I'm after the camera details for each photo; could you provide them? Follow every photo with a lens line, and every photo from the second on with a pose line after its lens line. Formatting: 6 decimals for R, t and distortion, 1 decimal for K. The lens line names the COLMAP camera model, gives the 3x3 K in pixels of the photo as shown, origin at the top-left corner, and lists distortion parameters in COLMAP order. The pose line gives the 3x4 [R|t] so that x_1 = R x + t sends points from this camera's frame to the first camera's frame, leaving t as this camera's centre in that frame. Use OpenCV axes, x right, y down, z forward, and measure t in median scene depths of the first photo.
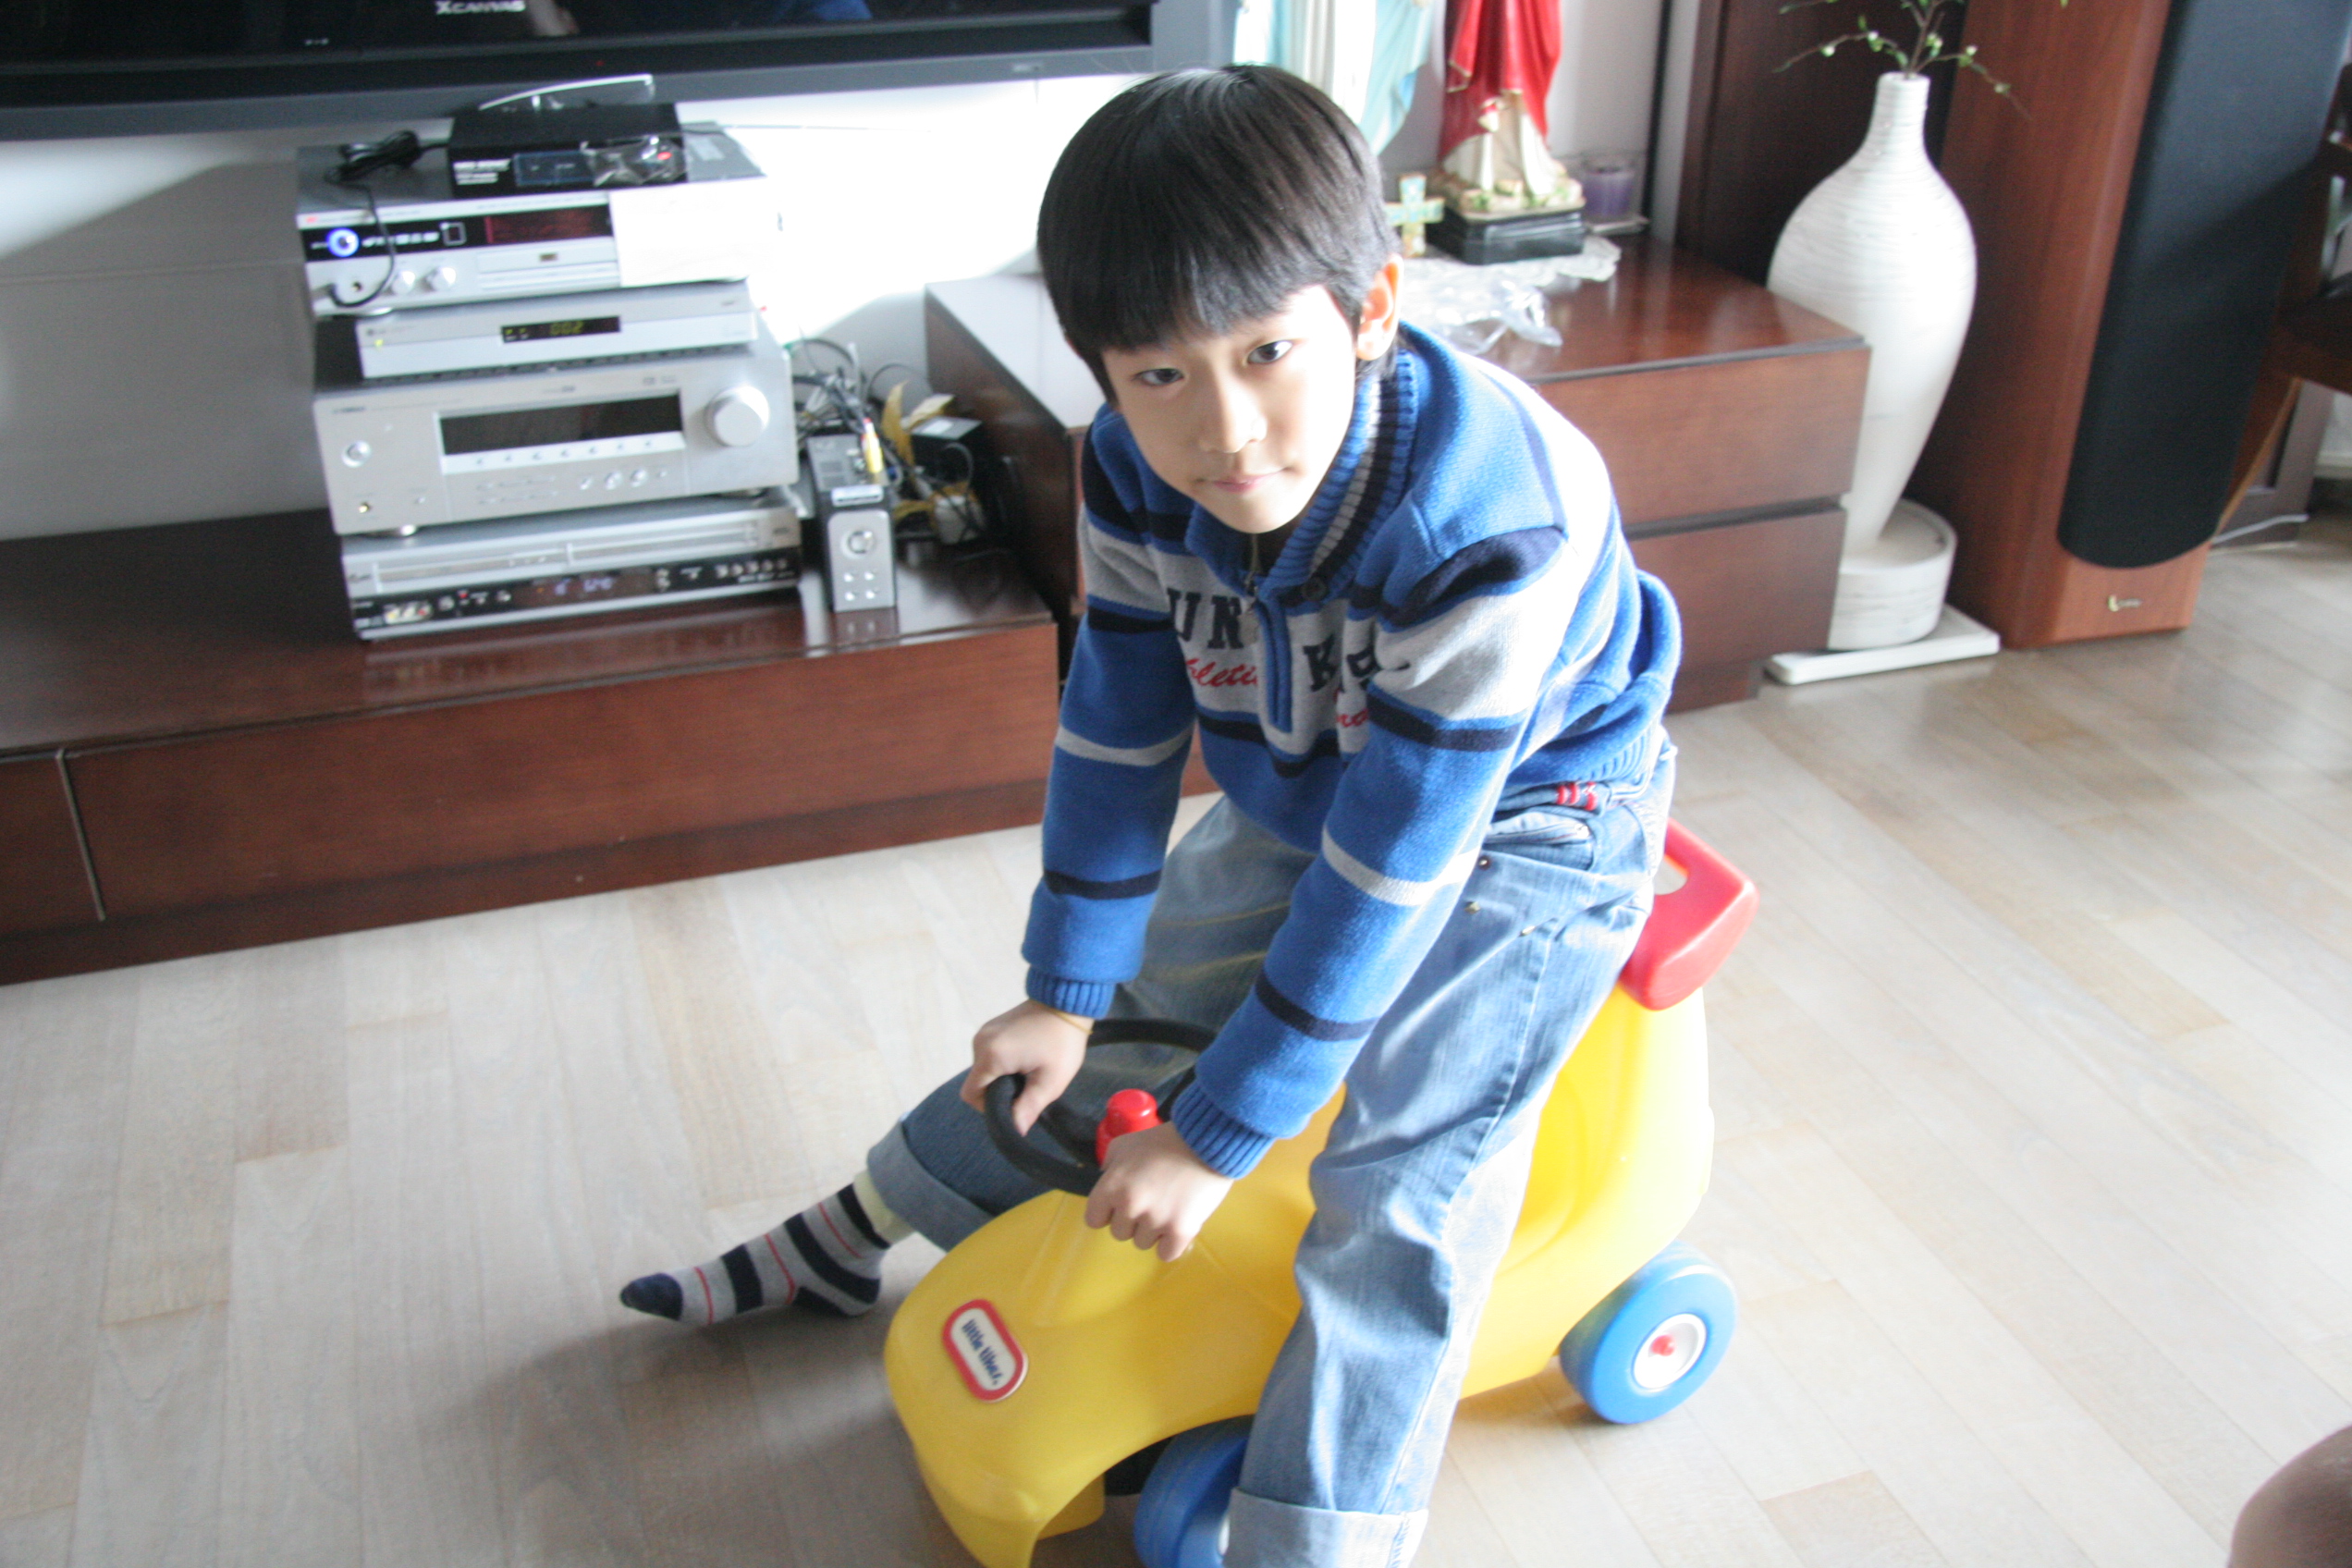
lens RADIAL K [[2266.5, 0, 1188.6], [0, 2266.5, 777.6], [0, 0, 1]] dist [-0.024358, 0.000000]
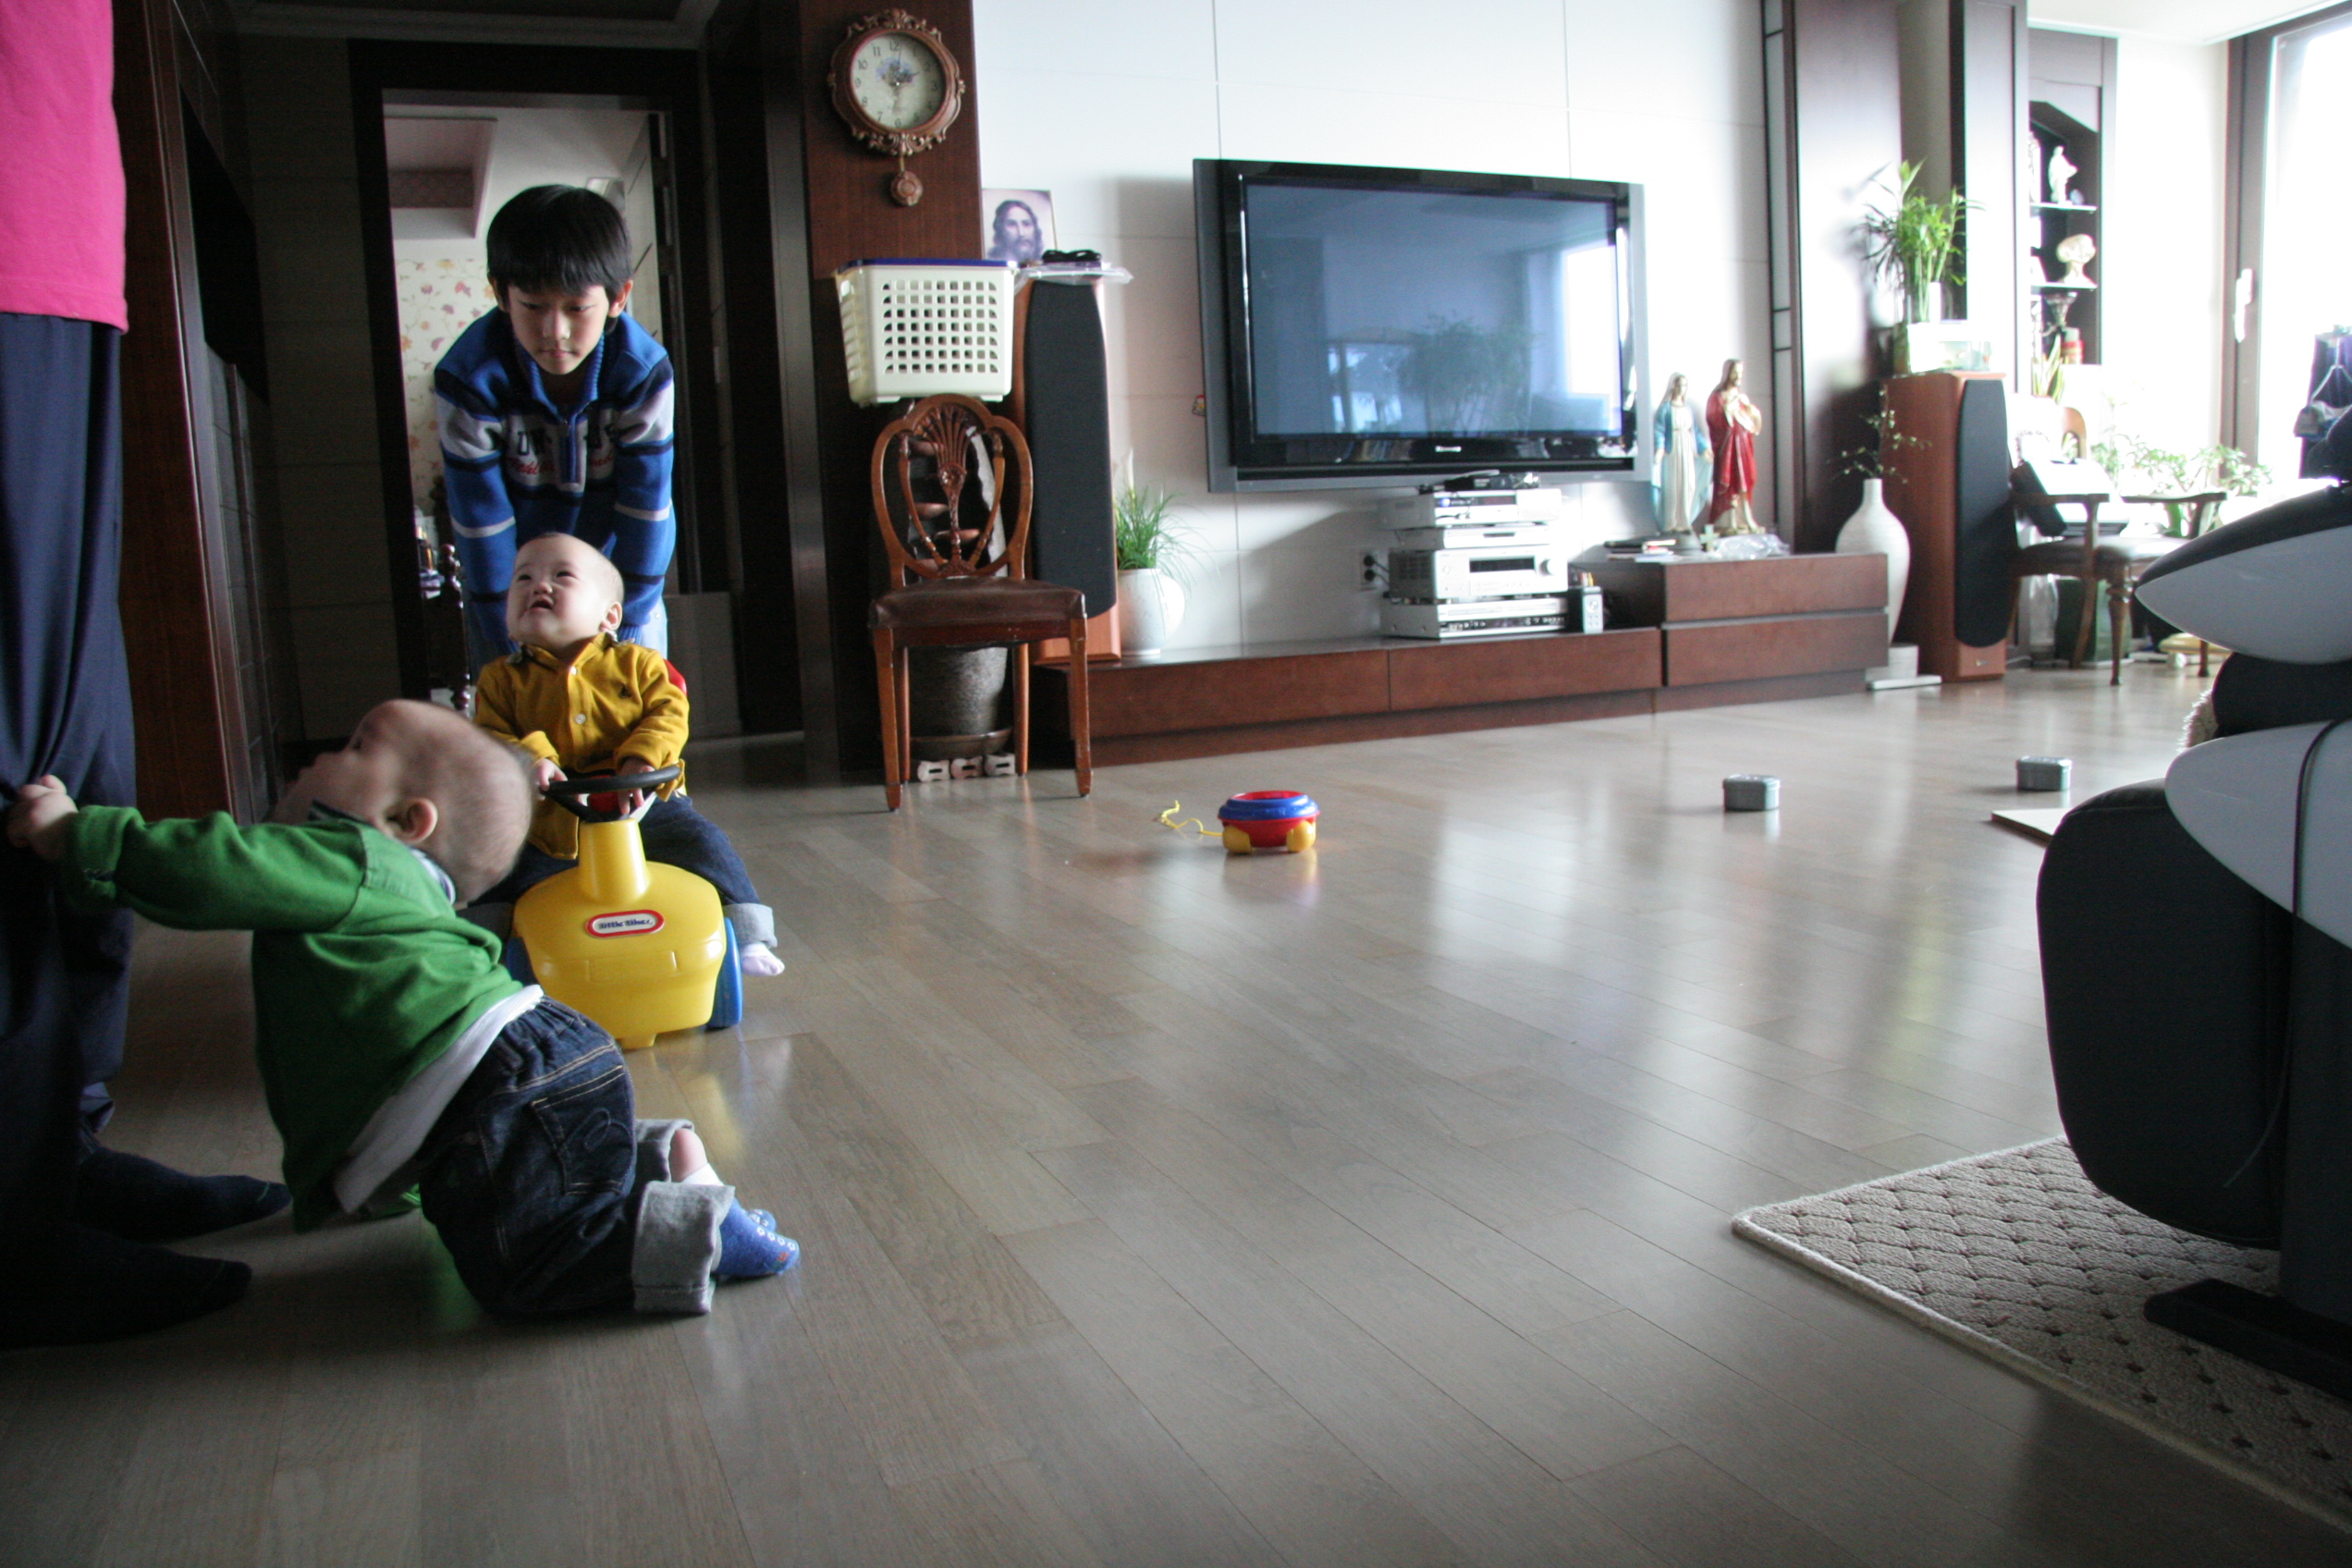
lens RADIAL K [[1846.1, 0, 1174.9], [0, 1846.1, 817.4], [0, 0, 1]] dist [-0.181152, 0.138809]
pose [[0.995359, -0.063910, 0.071948, -0.810727], [0.084508, 0.938143, -0.335778, 0.837580], [-0.046038, 0.340299, 0.939189, -1.021982]]
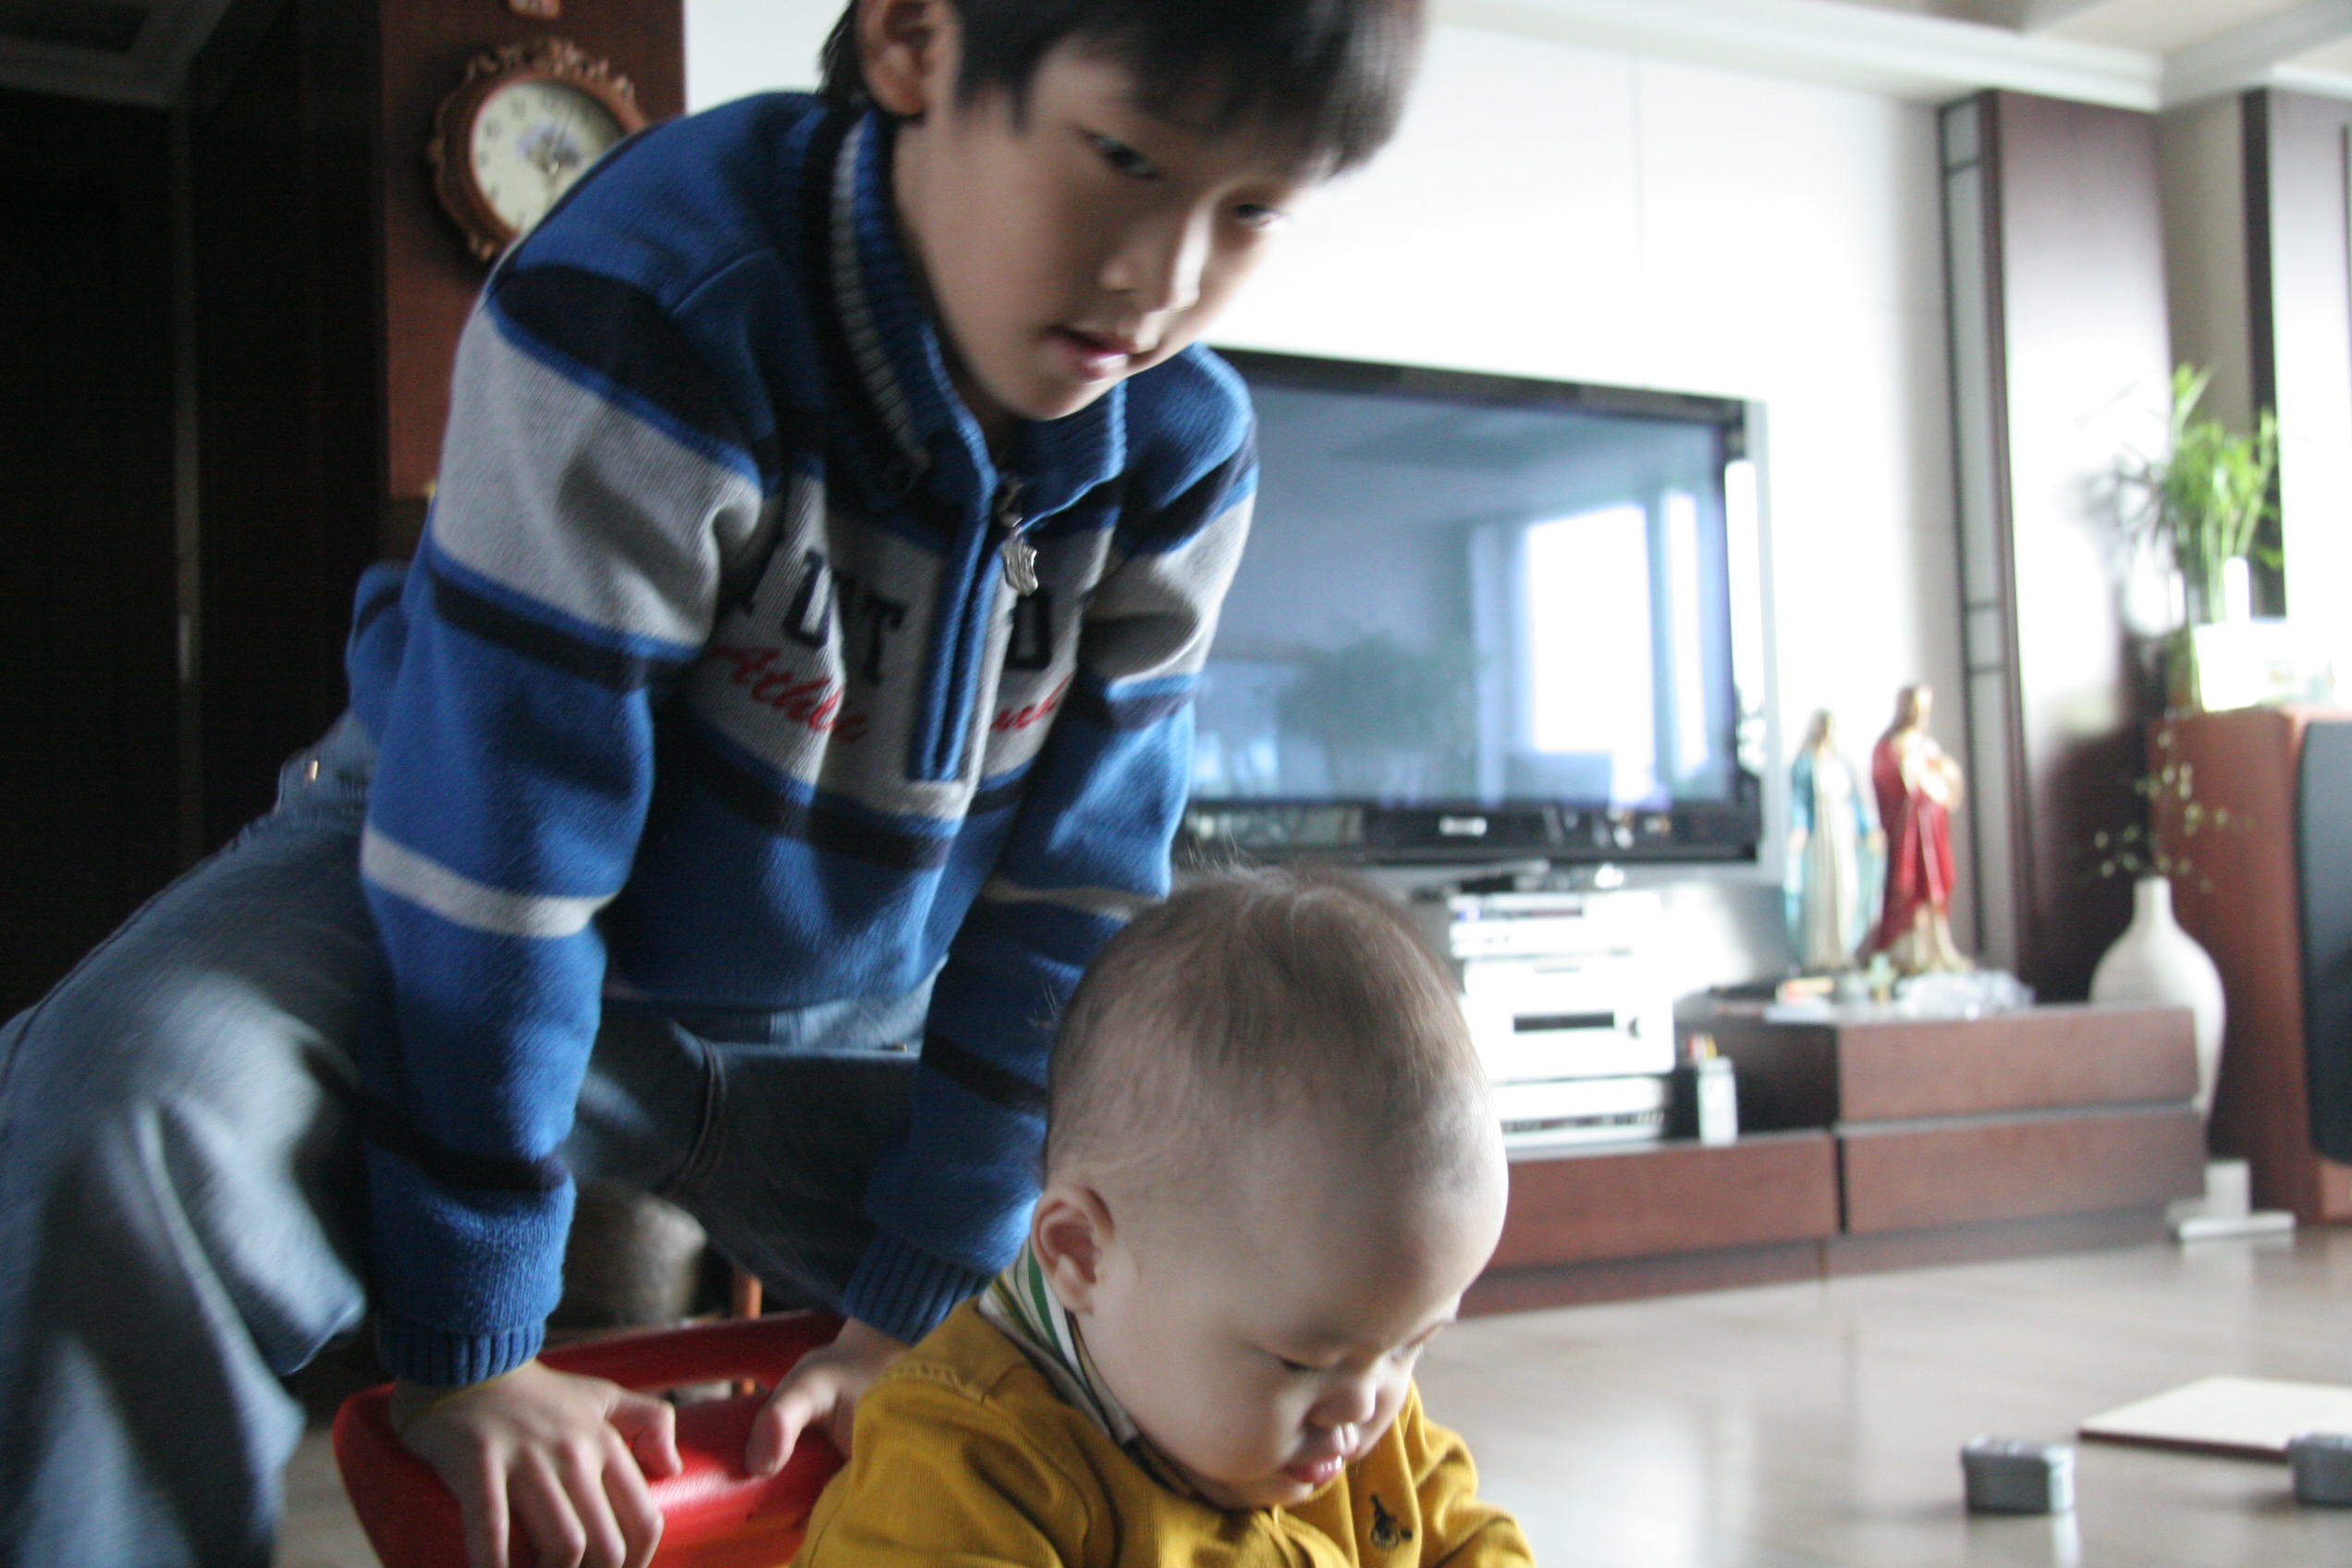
lens RADIAL K [[2765.1, 0, 1180.0], [0, 2765.1, 793.1], [0, 0, 1]] dist [0.099247, 0.000000]
pose [[0.980837, -0.022501, 0.193526, -0.882413], [0.120331, 0.851172, -0.510907, 0.680037], [-0.153228, 0.524404, 0.837569, -0.766611]]
